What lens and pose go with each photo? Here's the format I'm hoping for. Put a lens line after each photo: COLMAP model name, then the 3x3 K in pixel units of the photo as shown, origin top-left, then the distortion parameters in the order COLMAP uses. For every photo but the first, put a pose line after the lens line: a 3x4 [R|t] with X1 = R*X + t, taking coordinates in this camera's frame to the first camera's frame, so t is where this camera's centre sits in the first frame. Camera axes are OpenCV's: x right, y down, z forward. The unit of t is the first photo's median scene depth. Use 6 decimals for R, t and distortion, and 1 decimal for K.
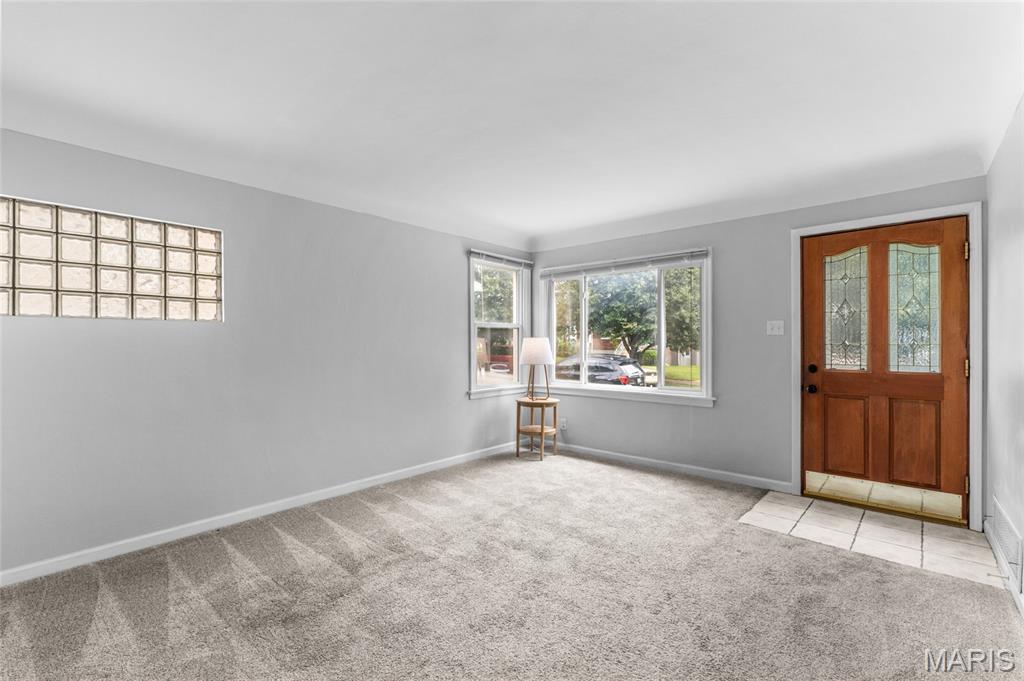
lens RADIAL K [[459.1, 0, 512.8], [0, 459.1, 339.0], [0, 0, 1]] dist [0.001880, 0.001179]
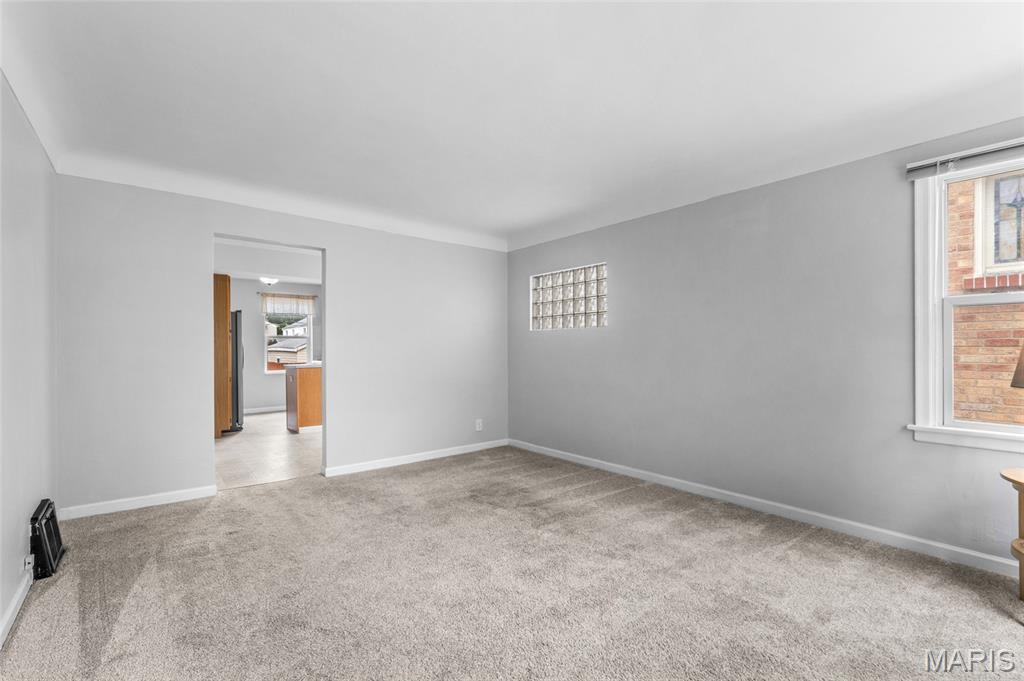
lens RADIAL K [[459.1, 0, 520.5], [0, 459.1, 341.3], [0, 0, 1]] dist [0.001880, 0.001179]
pose [[-0.154700, -0.001211, -0.987961, 0.807677], [0.016427, 0.999858, -0.003798, 0.008948], [0.987825, -0.016816, -0.154658, 0.946104]]
